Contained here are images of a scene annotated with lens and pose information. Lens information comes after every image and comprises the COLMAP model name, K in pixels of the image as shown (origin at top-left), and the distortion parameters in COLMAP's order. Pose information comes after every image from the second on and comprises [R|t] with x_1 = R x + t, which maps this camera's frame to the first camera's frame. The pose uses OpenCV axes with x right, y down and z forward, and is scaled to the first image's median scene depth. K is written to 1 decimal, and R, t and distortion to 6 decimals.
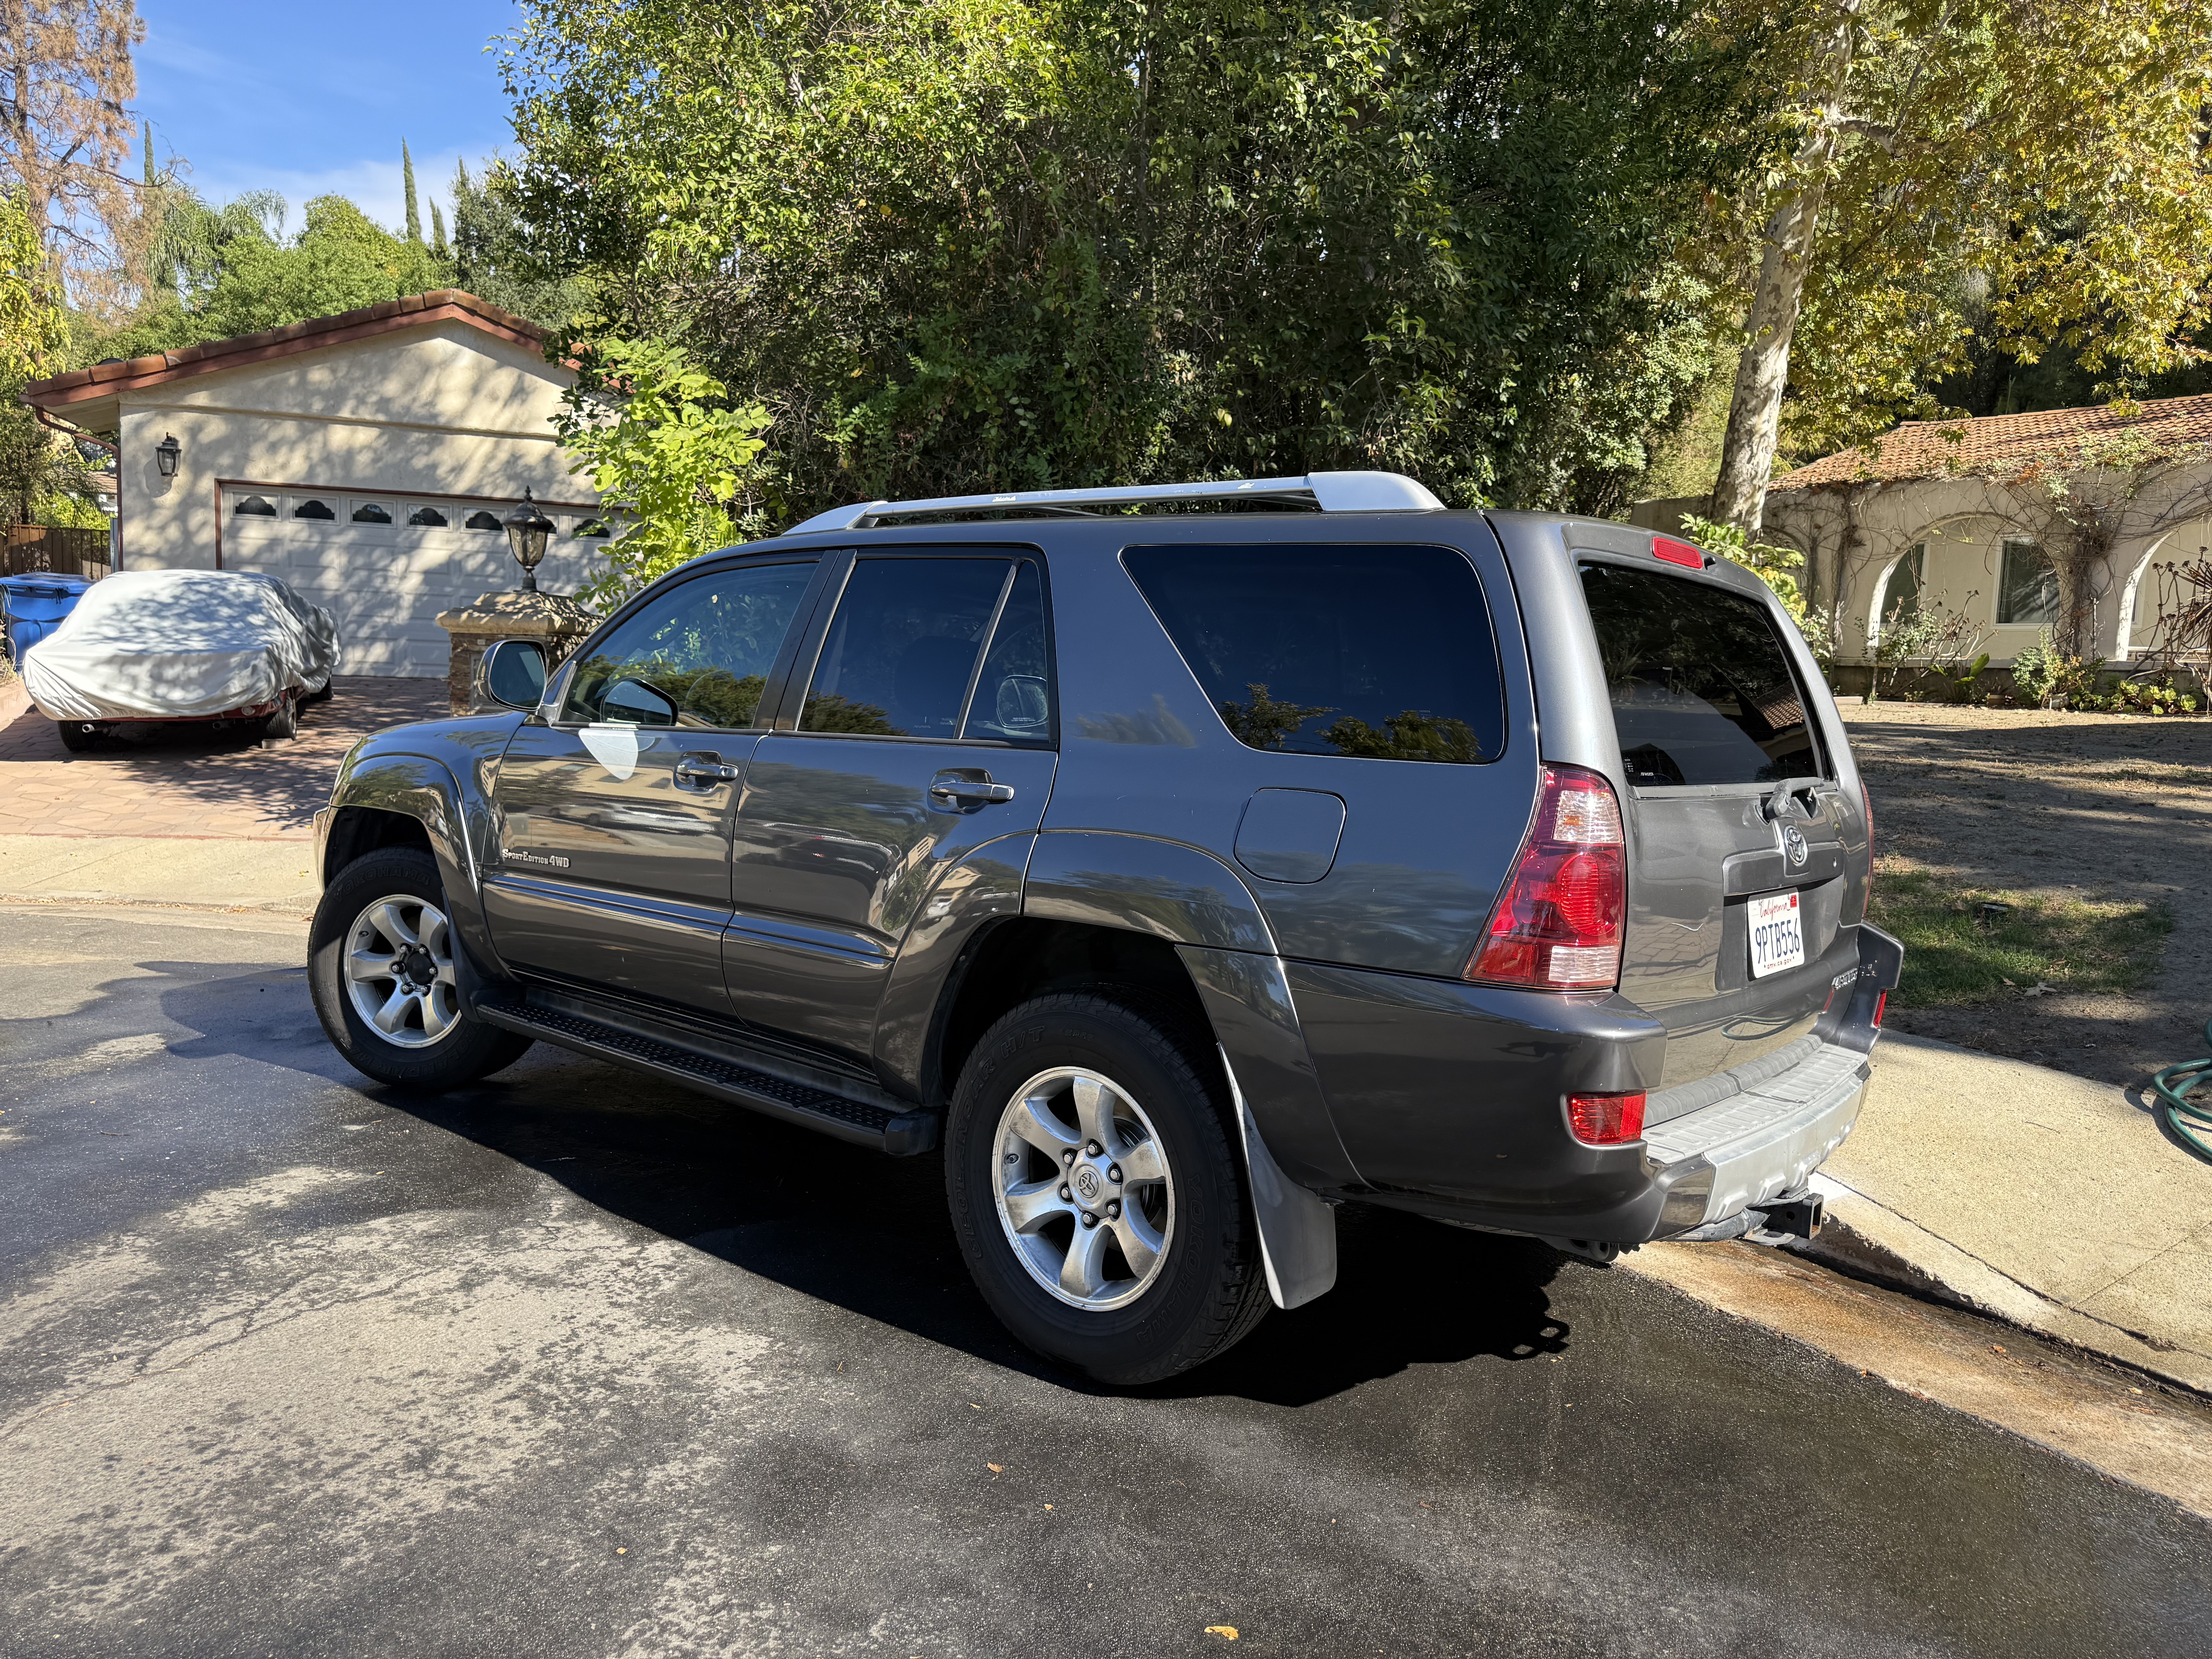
lens RADIAL K [[1594.9, 0, 1122.1], [0, 1594.9, 843.8], [0, 0, 1]] dist [0.036057, -0.051578]
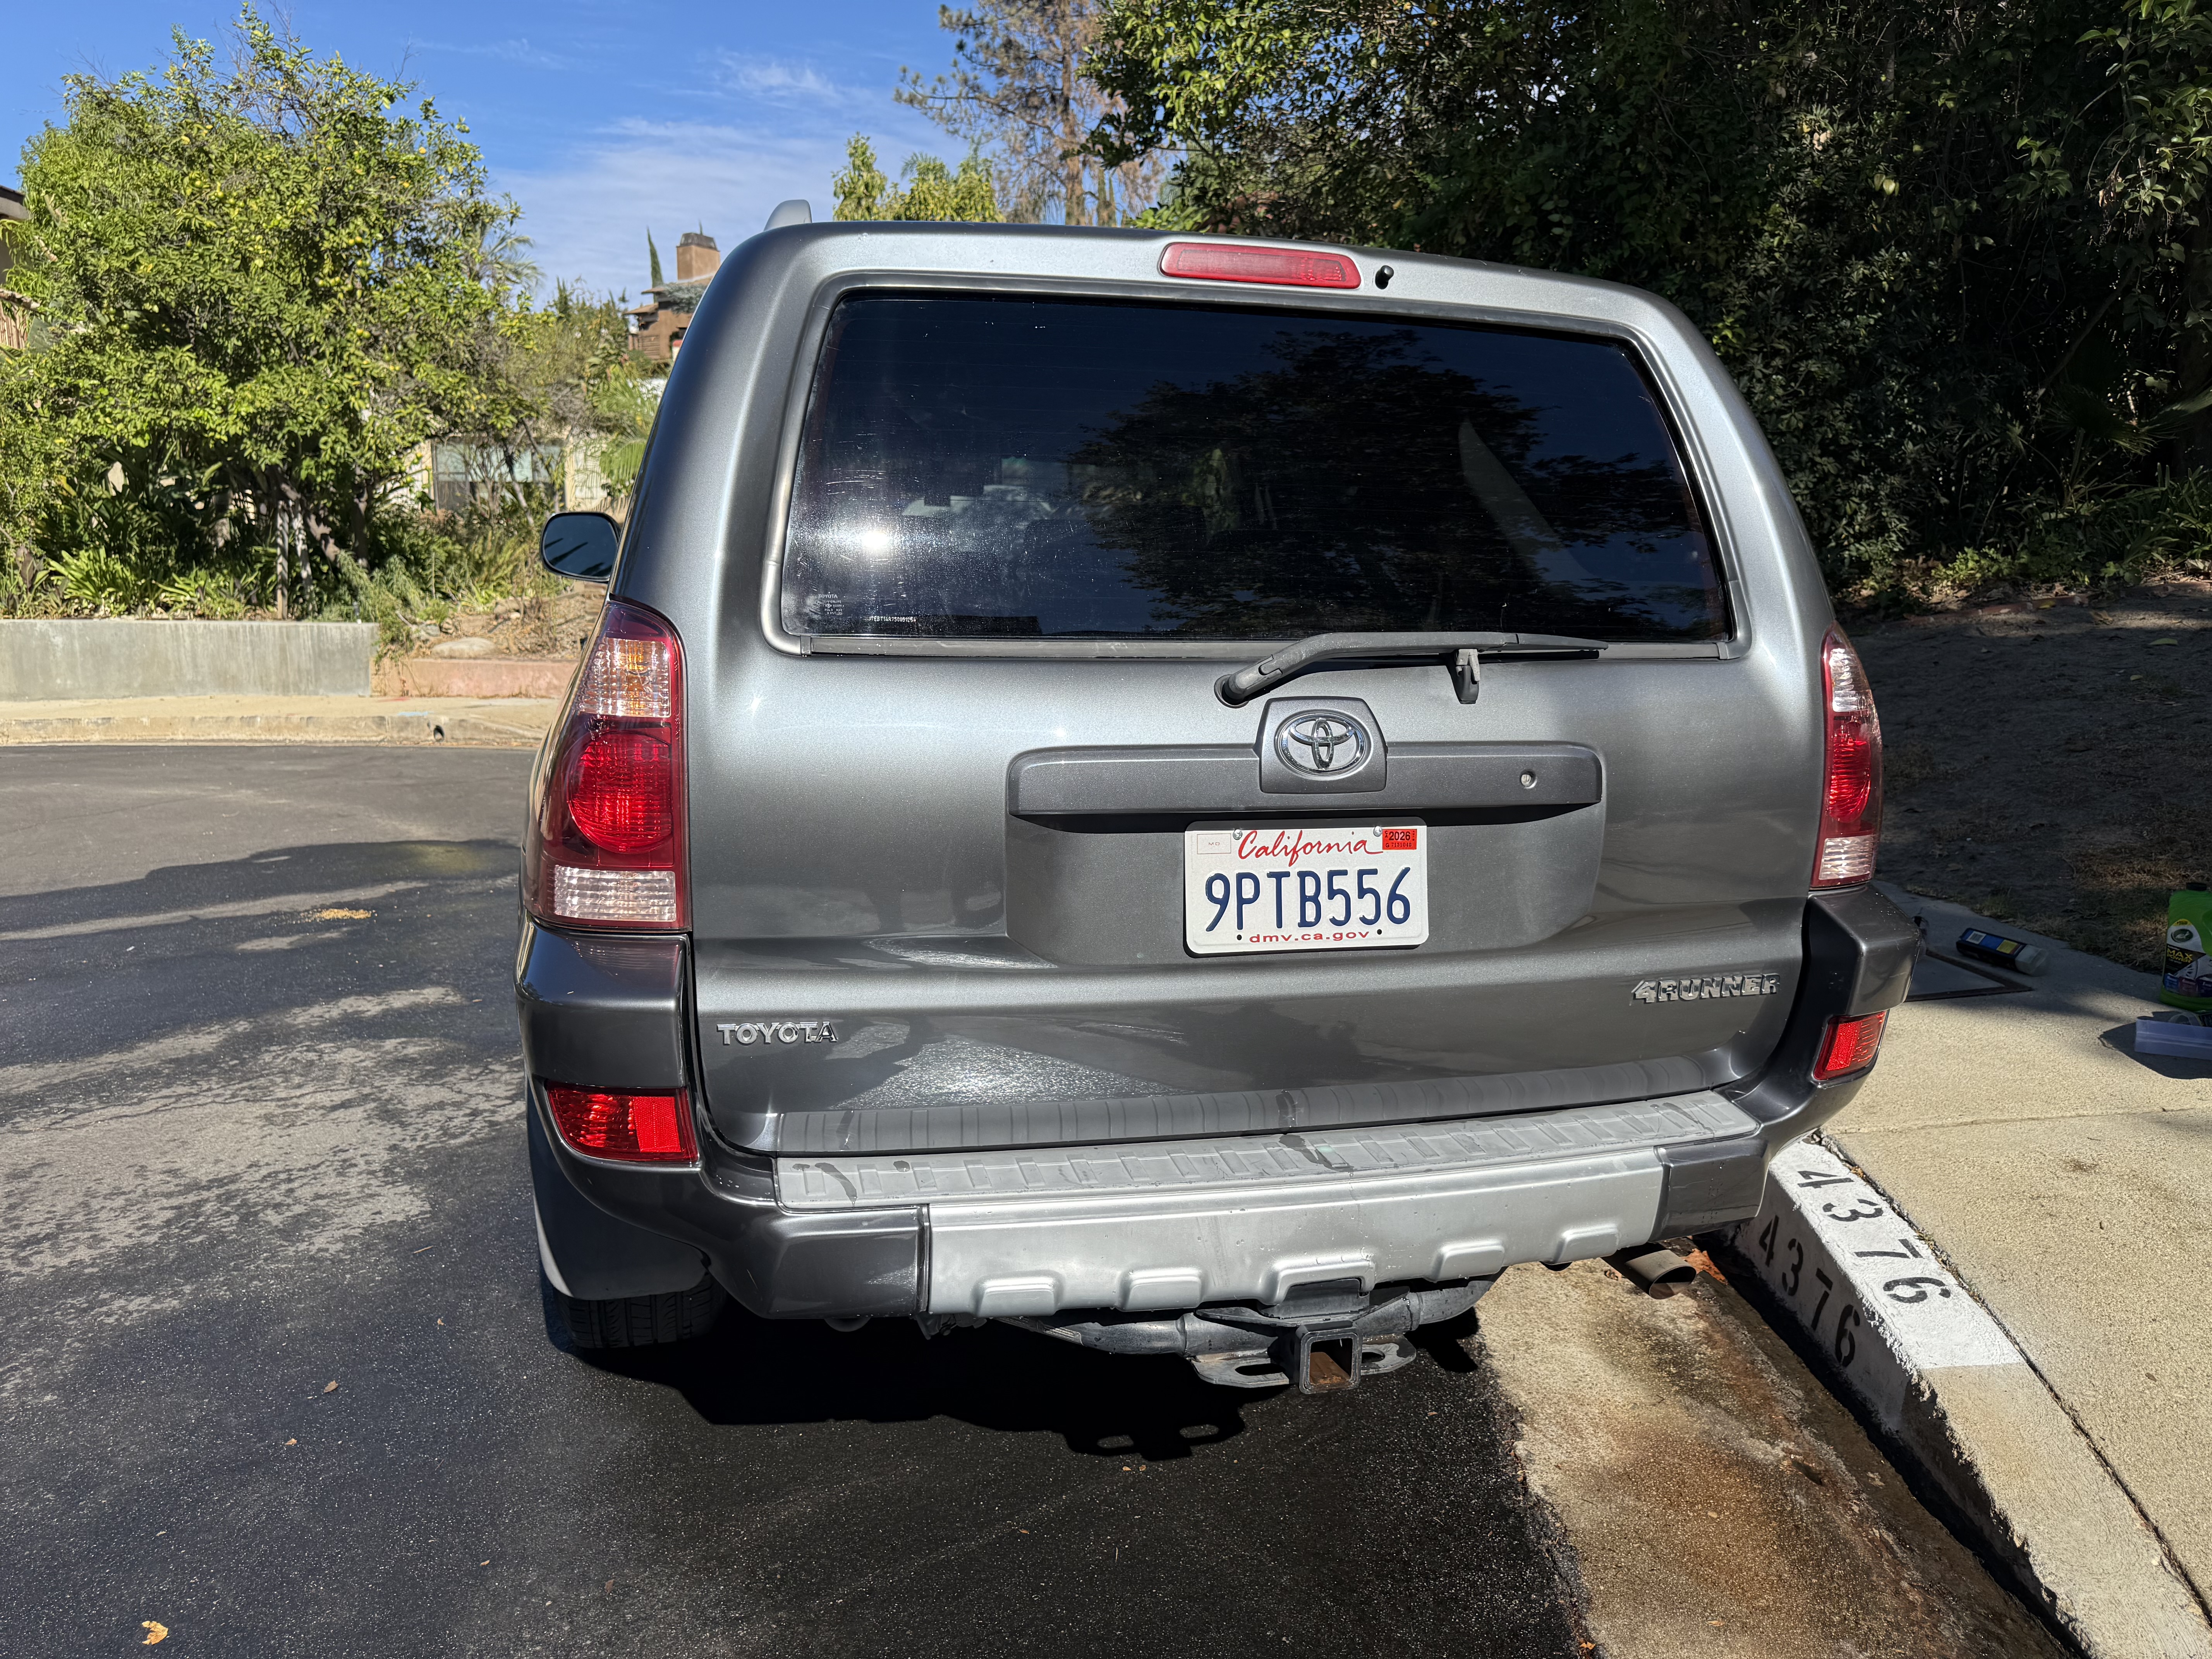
lens RADIAL K [[1594.9, 0, 1108.7], [0, 1594.9, 827.2], [0, 0, 1]] dist [0.036057, -0.051578]
pose [[0.808279, 0.064756, -0.585227, 0.546210], [-0.032362, 0.997317, 0.065659, -0.000860], [0.587909, -0.034132, 0.808206, 0.370789]]
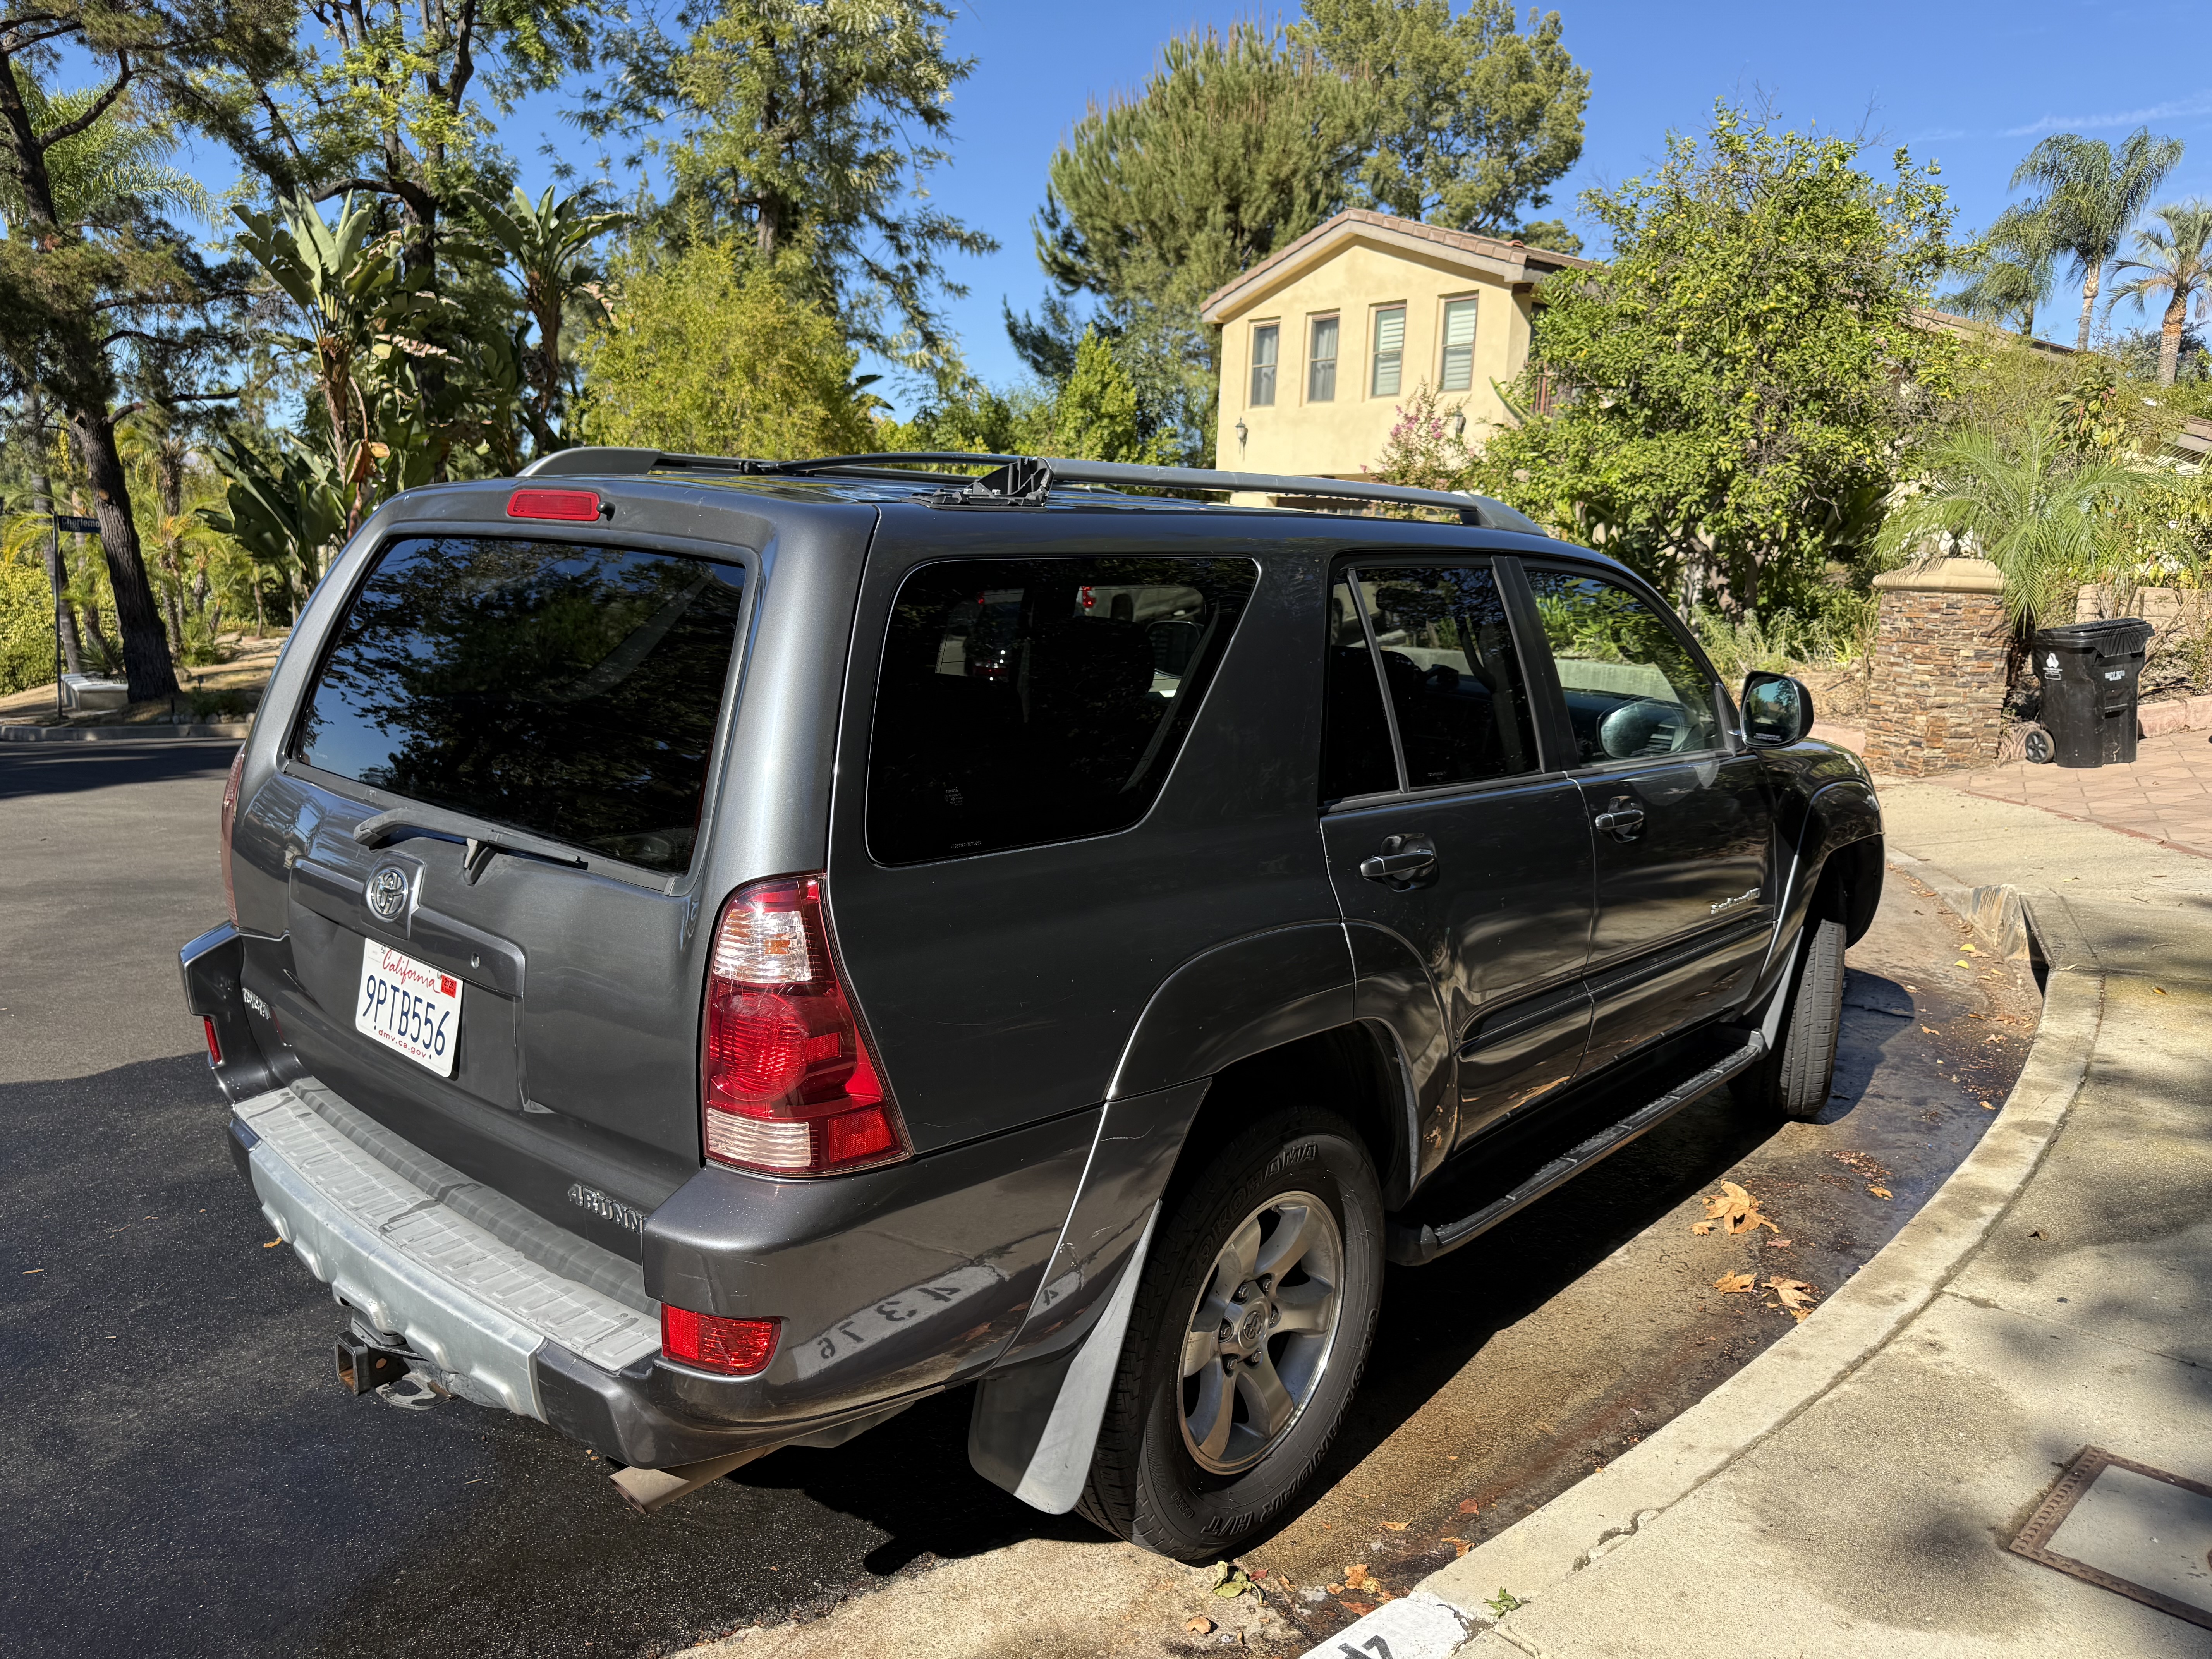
lens RADIAL K [[1594.9, 0, 1114.6], [0, 1594.9, 819.7], [0, 0, 1]] dist [0.036057, -0.051578]
pose [[-0.051631, 0.126011, -0.990684, 0.883482], [-0.127227, 0.983094, 0.131676, -0.131783], [0.990529, 0.132840, -0.034726, 1.041006]]
